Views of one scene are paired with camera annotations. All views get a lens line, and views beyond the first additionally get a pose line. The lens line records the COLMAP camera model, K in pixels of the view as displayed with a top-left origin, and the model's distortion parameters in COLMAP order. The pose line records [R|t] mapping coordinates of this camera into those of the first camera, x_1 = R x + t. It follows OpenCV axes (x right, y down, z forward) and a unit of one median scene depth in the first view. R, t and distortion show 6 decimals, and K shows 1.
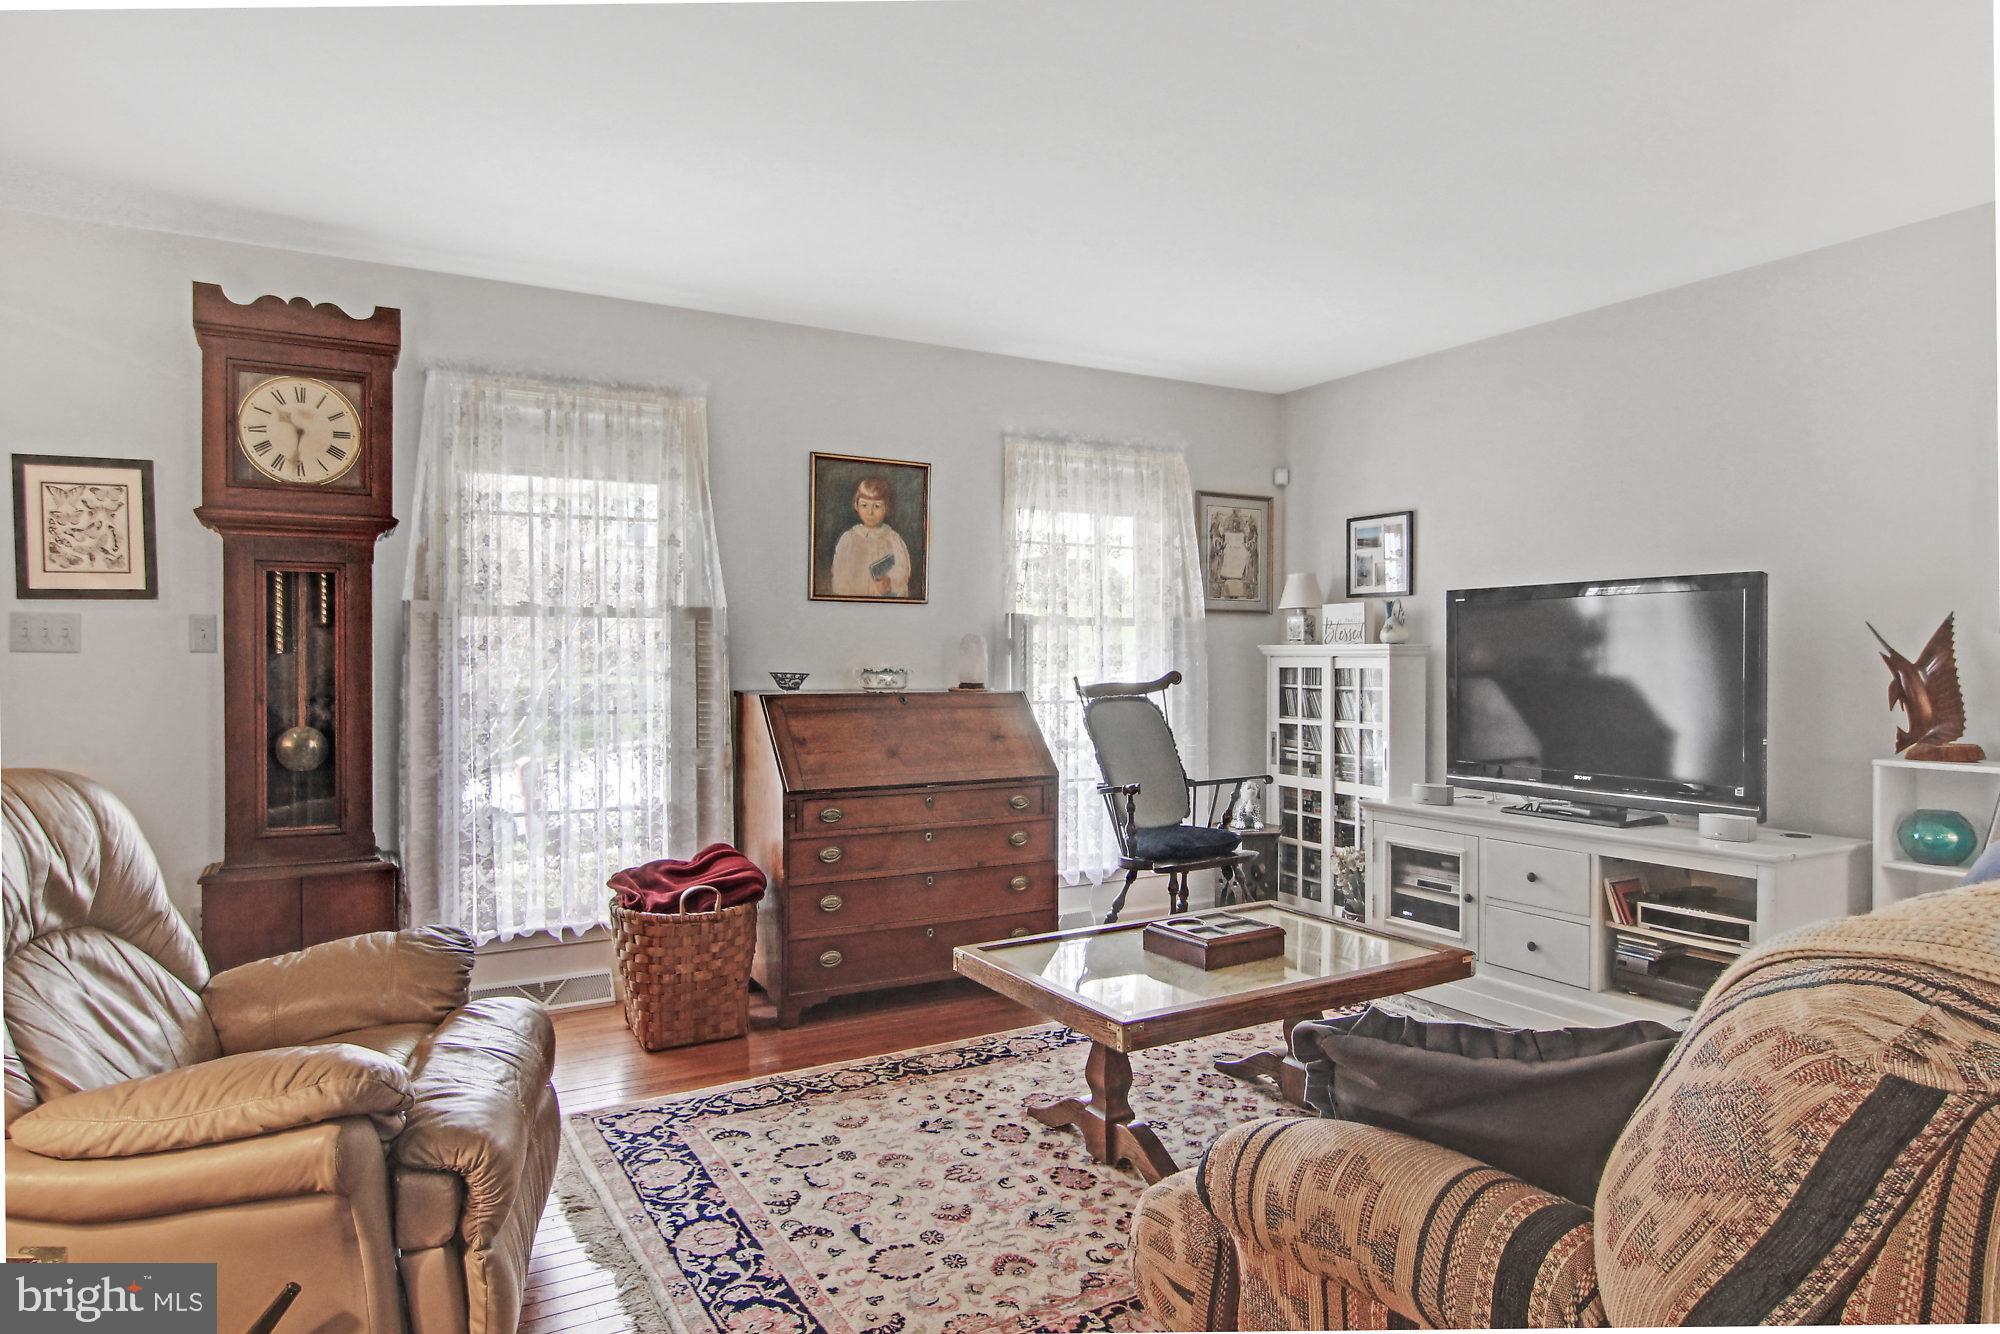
lens RADIAL K [[1174.6, 0, 992.8], [0, 1174.6, 665.8], [0, 0, 1]] dist [-0.012813, -0.003918]
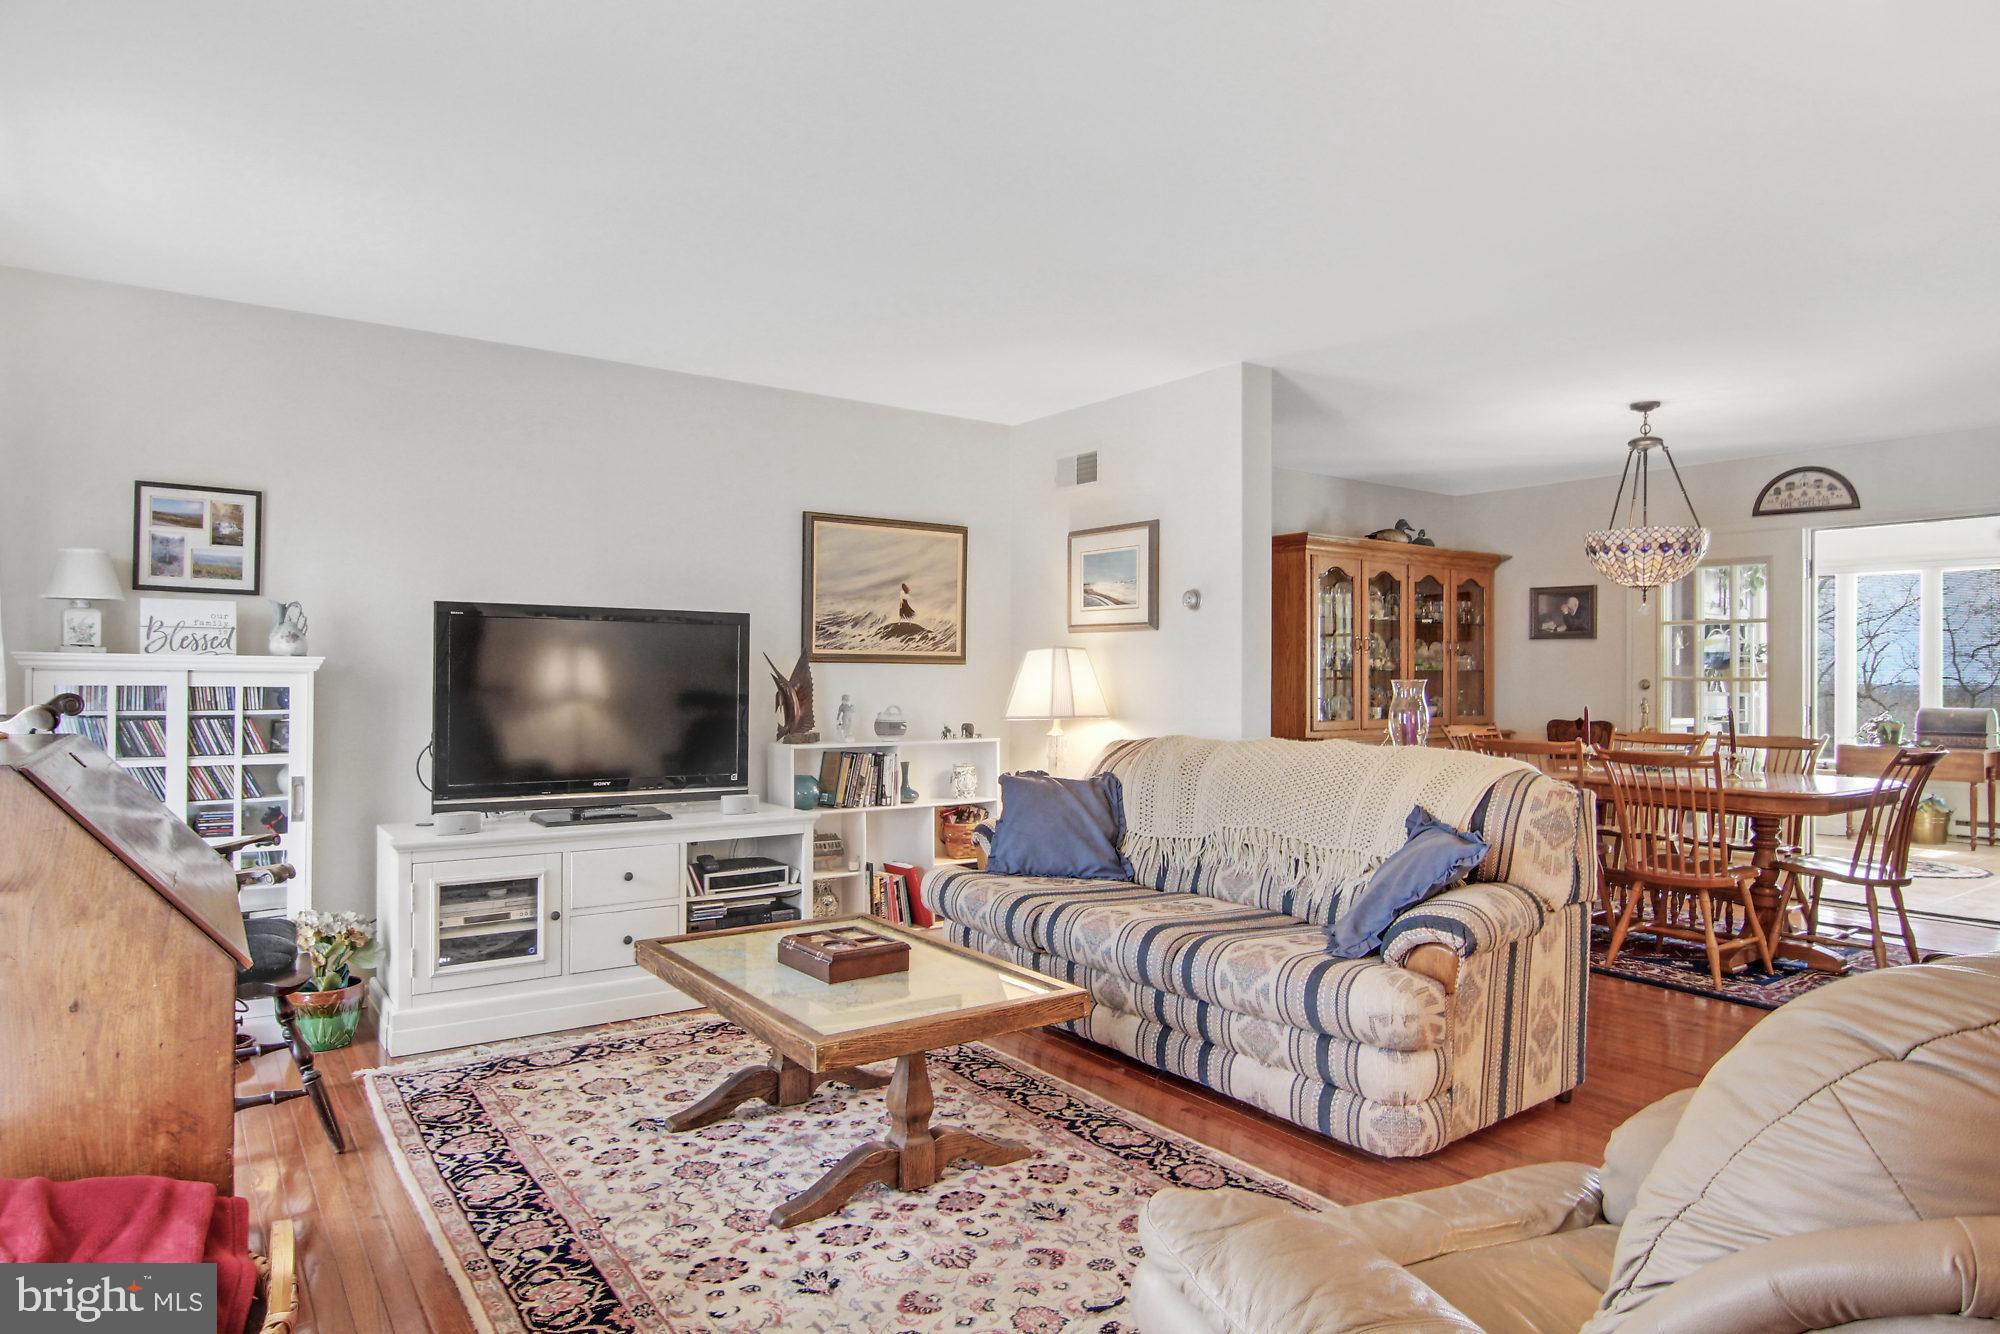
lens RADIAL K [[1174.6, 0, 1000.6], [0, 1174.6, 665.5], [0, 0, 1]] dist [-0.012813, -0.003918]
pose [[-0.107748, 0.006597, 0.994156, -0.698018], [-0.004627, 0.999964, -0.007137, -0.011603], [-0.994167, -0.005369, -0.107714, 0.801467]]
